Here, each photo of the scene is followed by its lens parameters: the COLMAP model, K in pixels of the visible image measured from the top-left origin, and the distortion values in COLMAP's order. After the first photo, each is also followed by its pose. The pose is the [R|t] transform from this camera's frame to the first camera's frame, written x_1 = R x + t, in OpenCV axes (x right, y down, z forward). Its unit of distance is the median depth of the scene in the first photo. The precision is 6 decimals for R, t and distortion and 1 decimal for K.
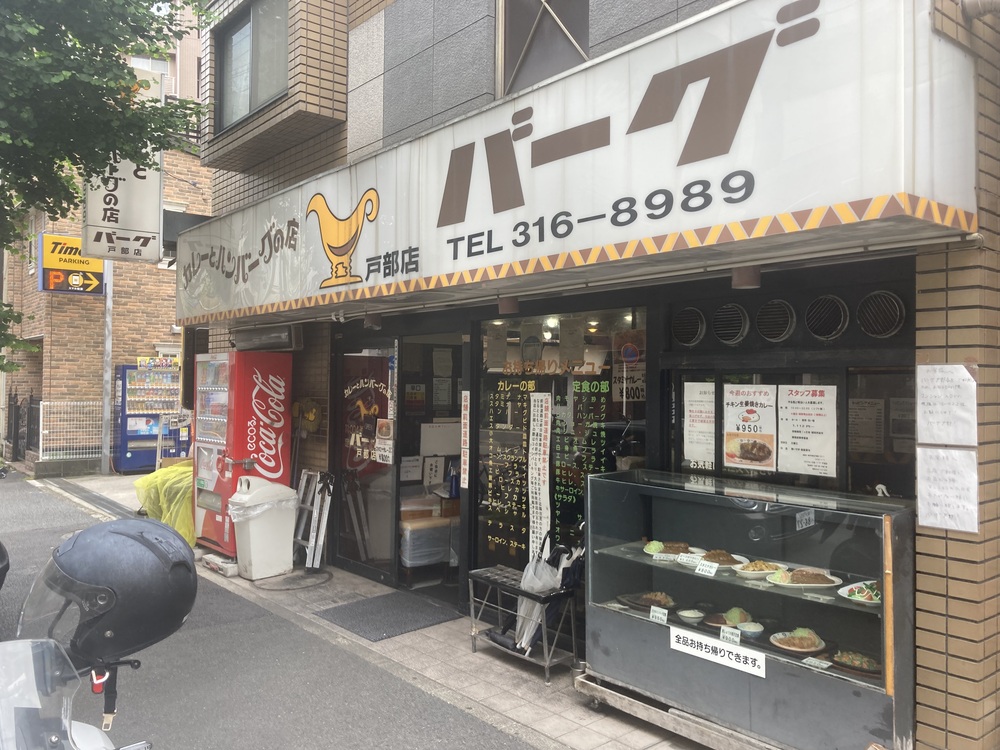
lens RADIAL K [[813.1, 0, 500.0], [0, 813.1, 375.0], [0, 0, 1]] dist [0.006528, 0.002531]
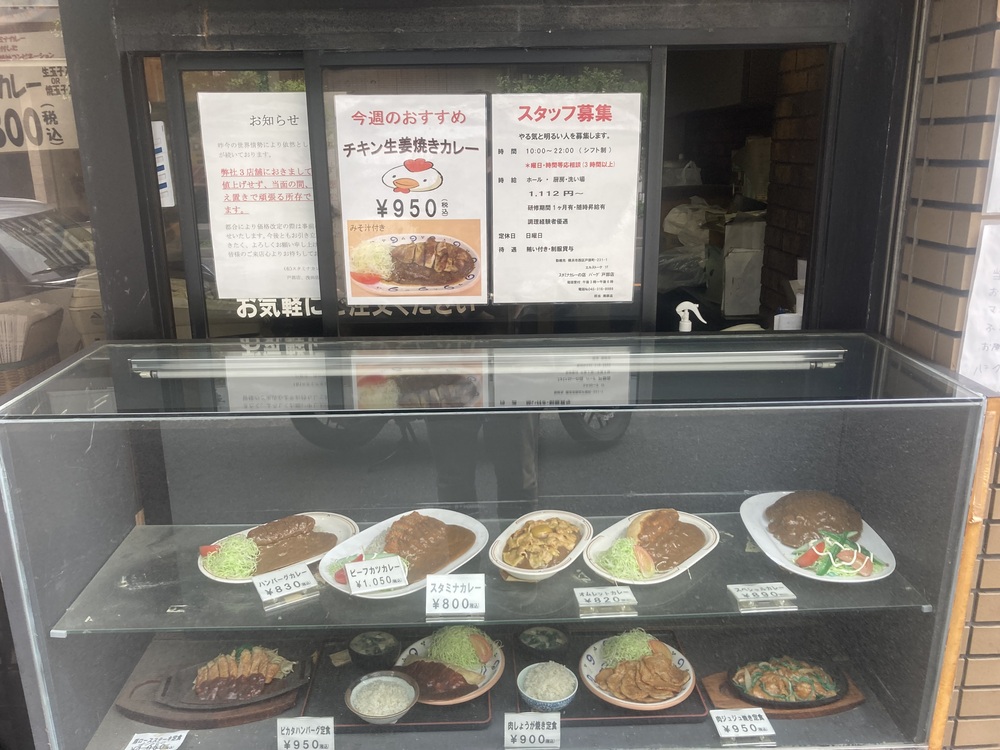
lens RADIAL K [[813.1, 0, 500.0], [0, 813.1, 375.0], [0, 0, 1]] dist [0.006528, 0.002531]
pose [[0.617398, -0.224954, 0.753800, 0.006077], [0.008064, 0.960000, 0.279884, 0.032444], [-0.786609, -0.166721, 0.594516, 0.713379]]
